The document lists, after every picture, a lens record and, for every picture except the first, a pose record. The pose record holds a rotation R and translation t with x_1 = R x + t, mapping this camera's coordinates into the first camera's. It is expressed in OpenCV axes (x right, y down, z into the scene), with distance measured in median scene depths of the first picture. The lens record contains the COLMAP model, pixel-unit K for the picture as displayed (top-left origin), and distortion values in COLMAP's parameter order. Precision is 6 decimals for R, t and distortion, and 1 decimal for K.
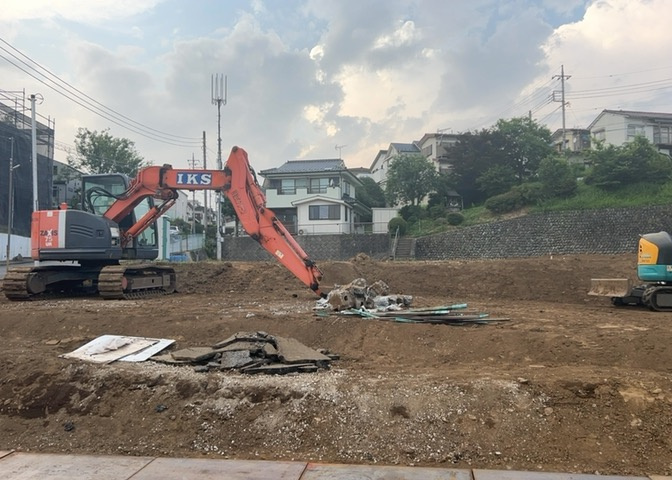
lens RADIAL K [[606.5, 0, 337.7], [0, 606.5, 249.1], [0, 0, 1]] dist [0.097229, -0.180479]
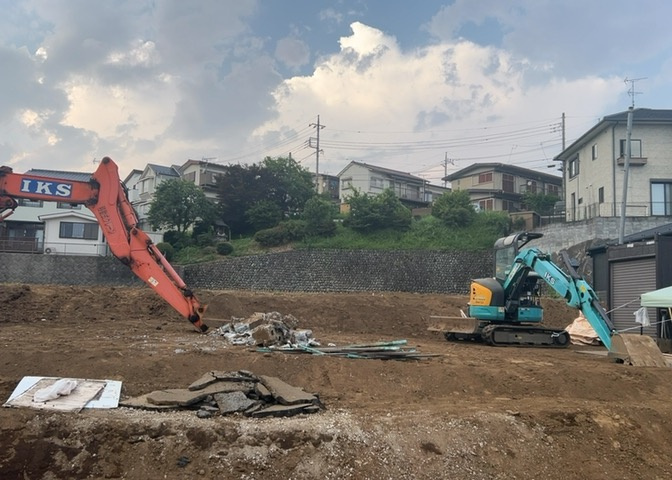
lens RADIAL K [[606.5, 0, 337.7], [0, 606.5, 249.1], [0, 0, 1]] dist [0.097229, -0.180479]
pose [[0.904995, 0.070886, 0.419474, -0.214588], [-0.051145, 0.996998, -0.058136, -0.000648], [-0.422336, 0.031159, 0.905904, 0.051129]]
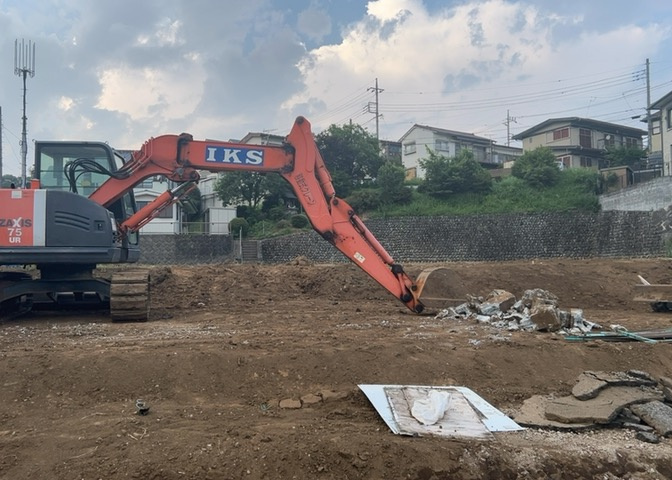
lens RADIAL K [[606.5, 0, 337.7], [0, 606.5, 249.1], [0, 0, 1]] dist [0.097229, -0.180479]
pose [[0.931782, 0.011195, 0.362846, -0.375891], [-0.009512, 0.999934, -0.006425, 0.002677], [-0.362894, 0.002535, 0.931827, 0.252668]]
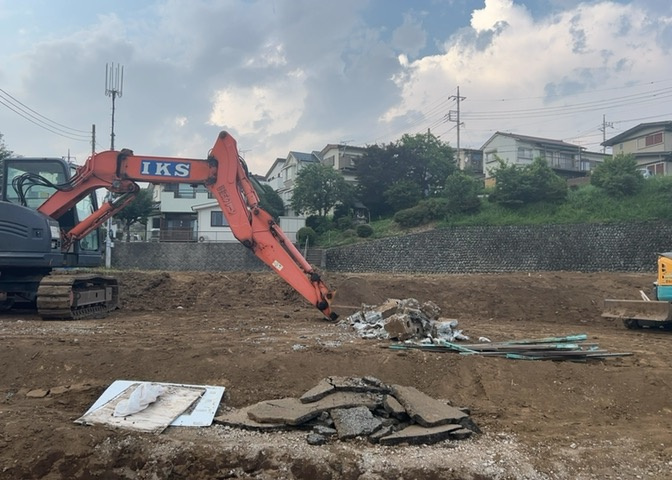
lens RADIAL K [[606.5, 0, 337.7], [0, 606.5, 249.1], [0, 0, 1]] dist [0.097229, -0.180479]
pose [[0.979483, 0.027969, 0.199579, -0.166364], [-0.024581, 0.999509, -0.019430, 0.000237], [-0.200024, 0.014126, 0.979689, 0.164619]]
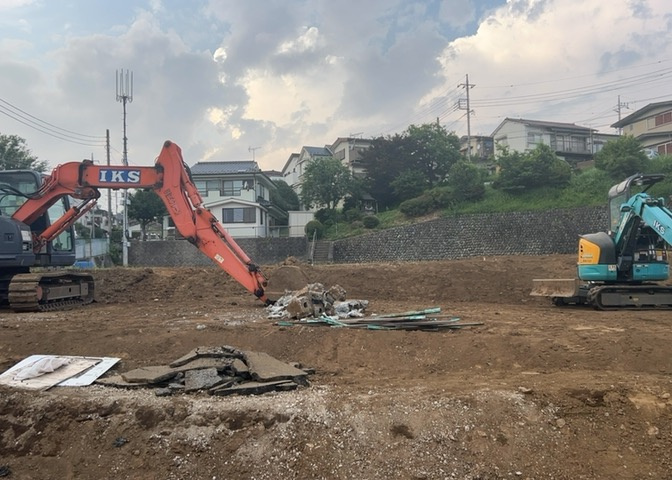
lens RADIAL K [[606.5, 0, 337.7], [0, 606.5, 249.1], [0, 0, 1]] dist [0.097229, -0.180479]
pose [[0.988387, -0.008945, 0.151696, -0.053720], [0.009929, 0.999934, -0.005725, 0.001188], [-0.151635, 0.007165, 0.988411, 0.054148]]
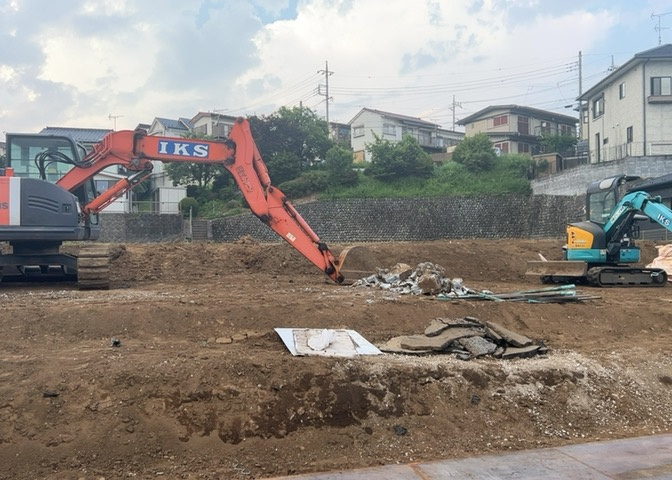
lens RADIAL K [[606.5, 0, 337.7], [0, 606.5, 249.1], [0, 0, 1]] dist [0.097229, -0.180479]
pose [[0.901093, 0.002931, 0.433616, -0.403661], [-0.015688, 0.999543, 0.025844, 0.001687], [-0.433342, -0.030090, 0.900727, 0.109058]]
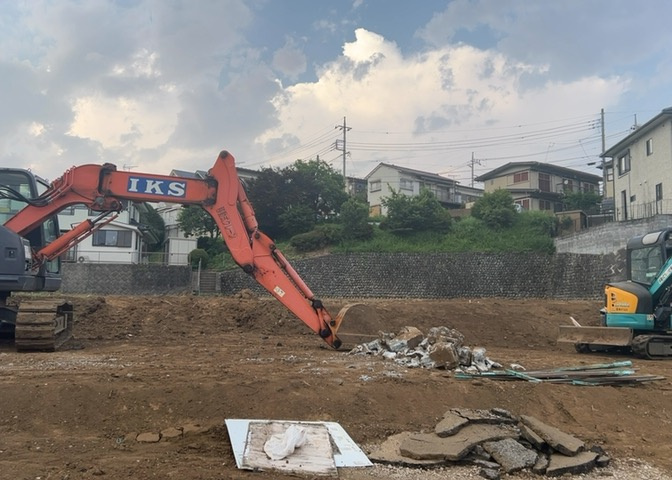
lens RADIAL K [[606.5, 0, 337.7], [0, 606.5, 249.1], [0, 0, 1]] dist [0.097229, -0.180479]
pose [[0.912723, 0.058989, 0.404298, -0.322293], [-0.035872, 0.997271, -0.064525, 0.001318], [-0.407001, 0.044390, 0.912348, 0.222176]]
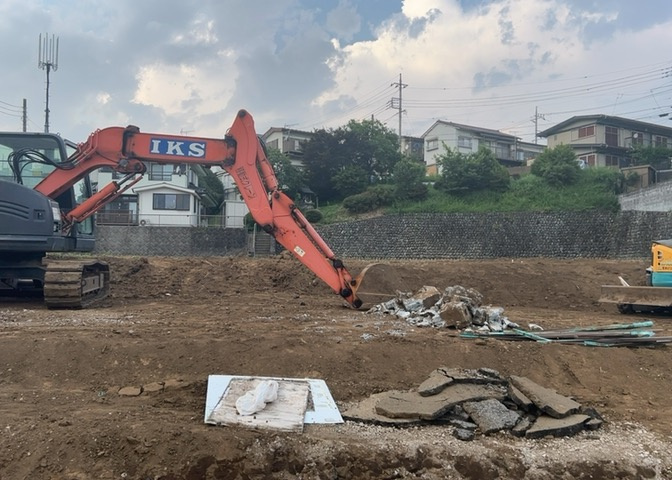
lens RADIAL K [[606.5, 0, 337.7], [0, 606.5, 249.1], [0, 0, 1]] dist [0.097229, -0.180479]
pose [[0.949448, 0.028093, 0.312665, -0.272505], [-0.030160, 0.999543, 0.001776, 0.002376], [-0.312473, -0.011117, 0.949862, 0.212815]]
